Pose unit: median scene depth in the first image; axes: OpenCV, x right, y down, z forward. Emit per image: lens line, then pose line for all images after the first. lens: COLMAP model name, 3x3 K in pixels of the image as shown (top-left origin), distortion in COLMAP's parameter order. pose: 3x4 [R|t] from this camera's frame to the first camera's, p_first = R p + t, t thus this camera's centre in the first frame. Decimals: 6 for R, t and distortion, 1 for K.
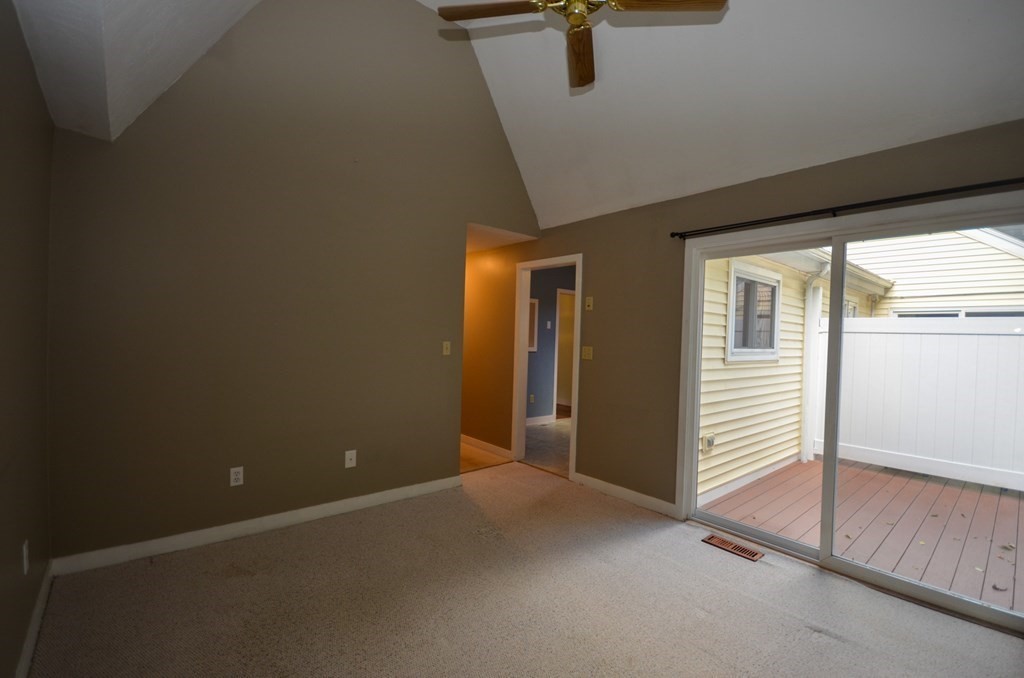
lens RADIAL K [[448.1, 0, 519.0], [0, 448.1, 339.6], [0, 0, 1]] dist [0.001644, 0.000105]
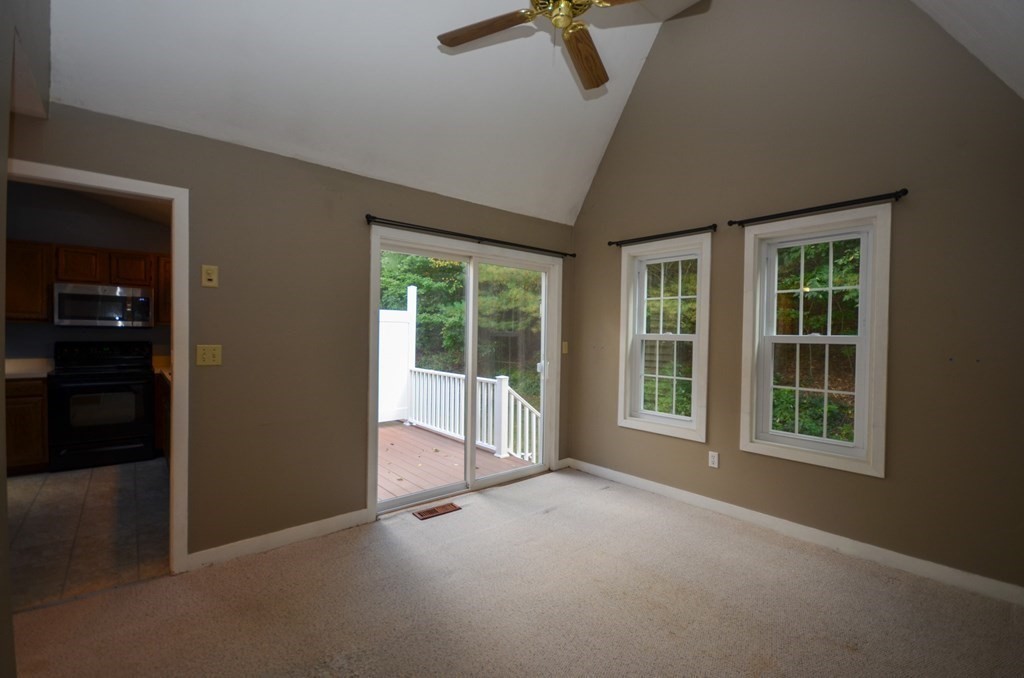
lens RADIAL K [[448.1, 0, 519.0], [0, 448.1, 339.6], [0, 0, 1]] dist [0.001644, 0.000105]
pose [[-0.000512, -0.039232, 0.999230, -0.645621], [-0.001835, 0.999228, 0.039231, -0.022556], [-0.999998, -0.001813, -0.000584, 0.774968]]
